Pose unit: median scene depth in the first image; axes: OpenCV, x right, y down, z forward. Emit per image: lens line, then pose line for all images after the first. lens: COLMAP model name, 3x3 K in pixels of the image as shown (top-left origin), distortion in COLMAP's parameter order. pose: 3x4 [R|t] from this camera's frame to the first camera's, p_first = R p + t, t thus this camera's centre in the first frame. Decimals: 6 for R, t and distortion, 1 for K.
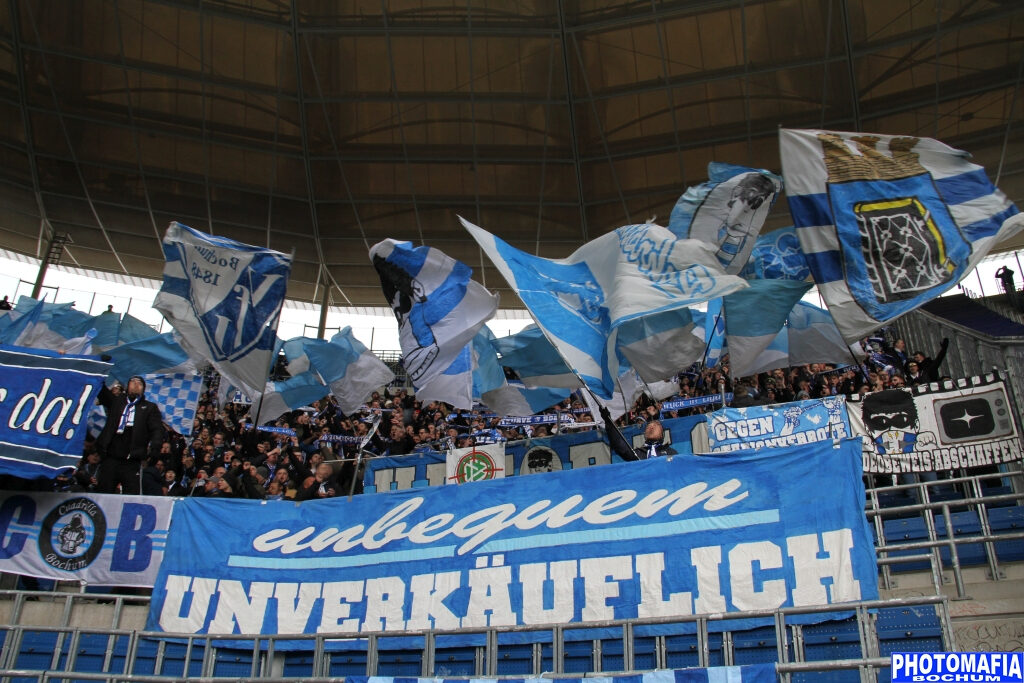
lens RADIAL K [[862.0, 0, 511.6], [0, 862.0, 346.3], [0, 0, 1]] dist [-0.163944, 0.109681]
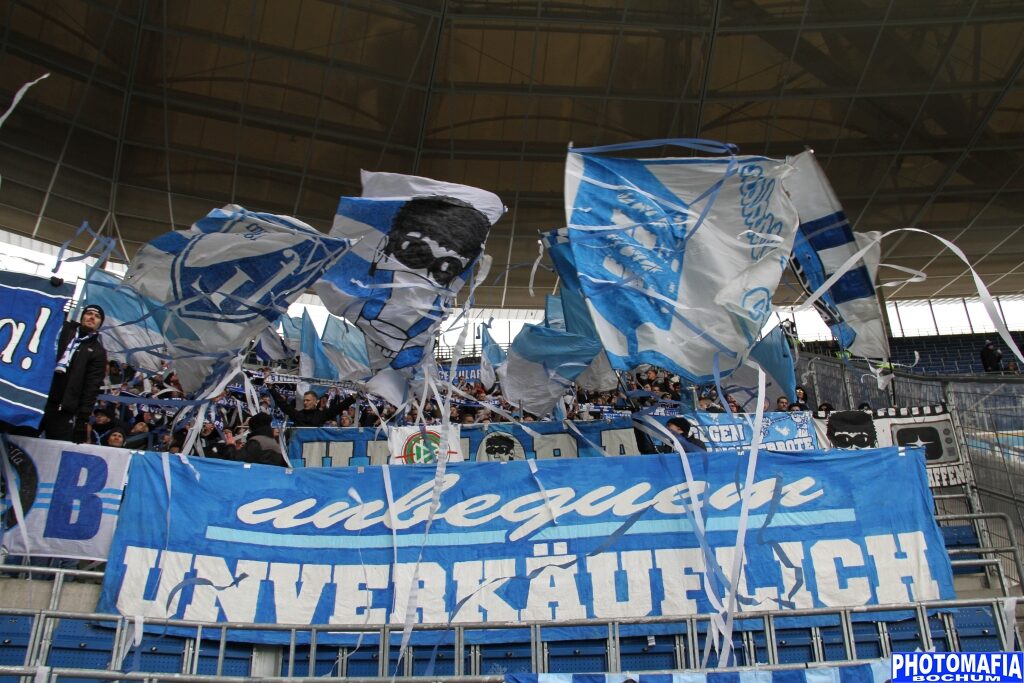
lens RADIAL K [[862.0, 0, 512.6], [0, 862.0, 328.6], [0, 0, 1]] dist [-0.163944, 0.109681]
pose [[0.938339, 0.134862, 0.318327, -0.345873], [-0.127355, 0.990864, -0.044380, 0.055543], [-0.321404, 0.001103, 0.946942, 0.124987]]
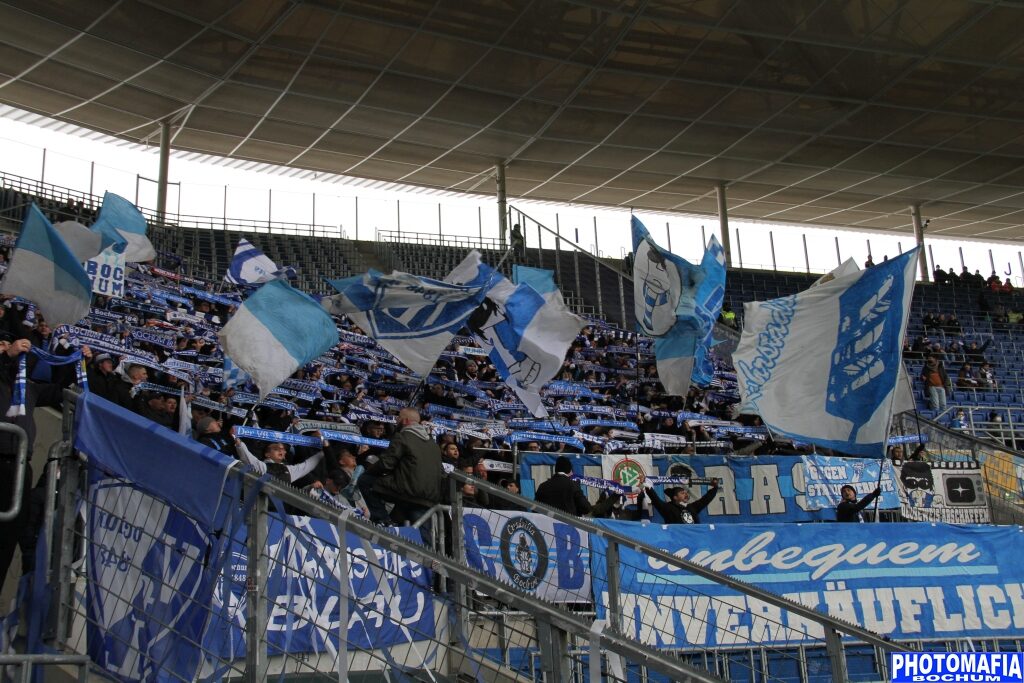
lens RADIAL K [[1211.7, 0, 522.9], [0, 1211.7, 322.7], [0, 0, 1]] dist [0.117261, 0.000000]
pose [[0.713663, 0.141213, 0.686108, -1.672233], [-0.245775, 0.967680, 0.056481, -0.144821], [-0.655957, -0.208937, 0.725304, -0.052970]]
